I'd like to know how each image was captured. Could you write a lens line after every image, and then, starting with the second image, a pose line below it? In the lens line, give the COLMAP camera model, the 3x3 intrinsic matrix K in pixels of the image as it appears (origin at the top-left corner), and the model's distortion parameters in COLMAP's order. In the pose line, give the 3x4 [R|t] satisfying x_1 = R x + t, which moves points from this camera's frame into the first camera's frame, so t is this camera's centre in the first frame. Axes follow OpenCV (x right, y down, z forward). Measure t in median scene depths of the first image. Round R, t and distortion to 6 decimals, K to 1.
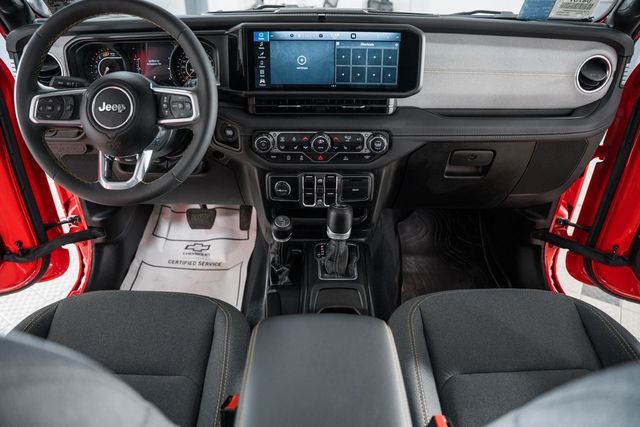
lens RADIAL K [[481.2, 0, 320.0], [0, 481.2, 213.5], [0, 0, 1]] dist [-0.173285, 0.160214]
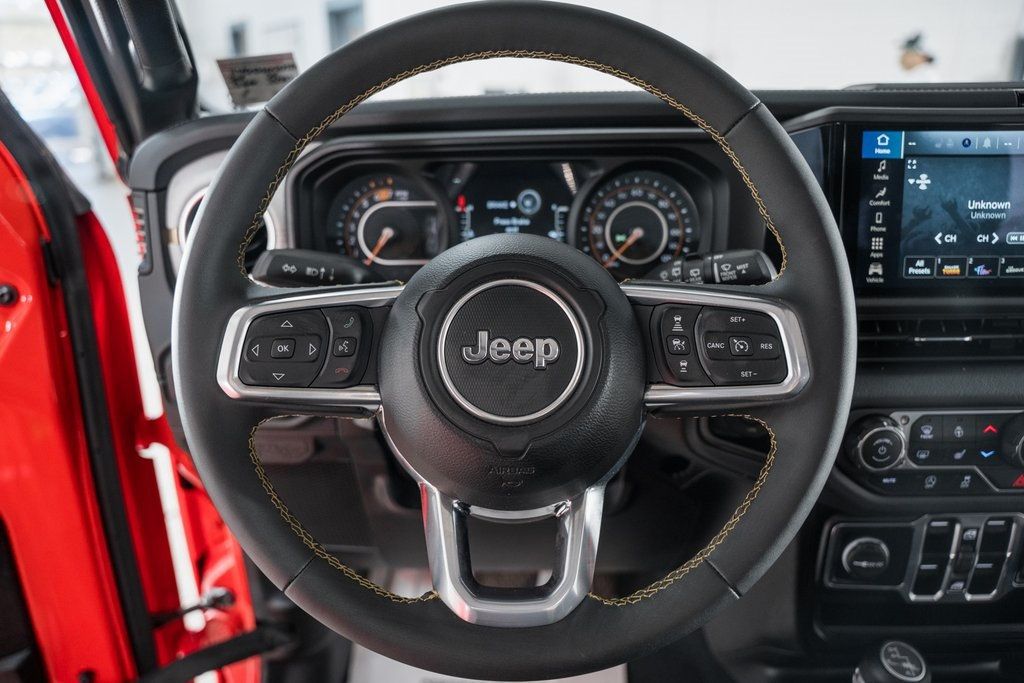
lens RADIAL K [[770.0, 0, 512.0], [0, 770.0, 341.5], [0, 0, 1]] dist [-0.173285, 0.160214]
pose [[0.999929, -0.011088, -0.004272, -0.403345], [0.010096, 0.982393, -0.186553, -0.129541], [0.006265, 0.186497, 0.982436, 0.477825]]
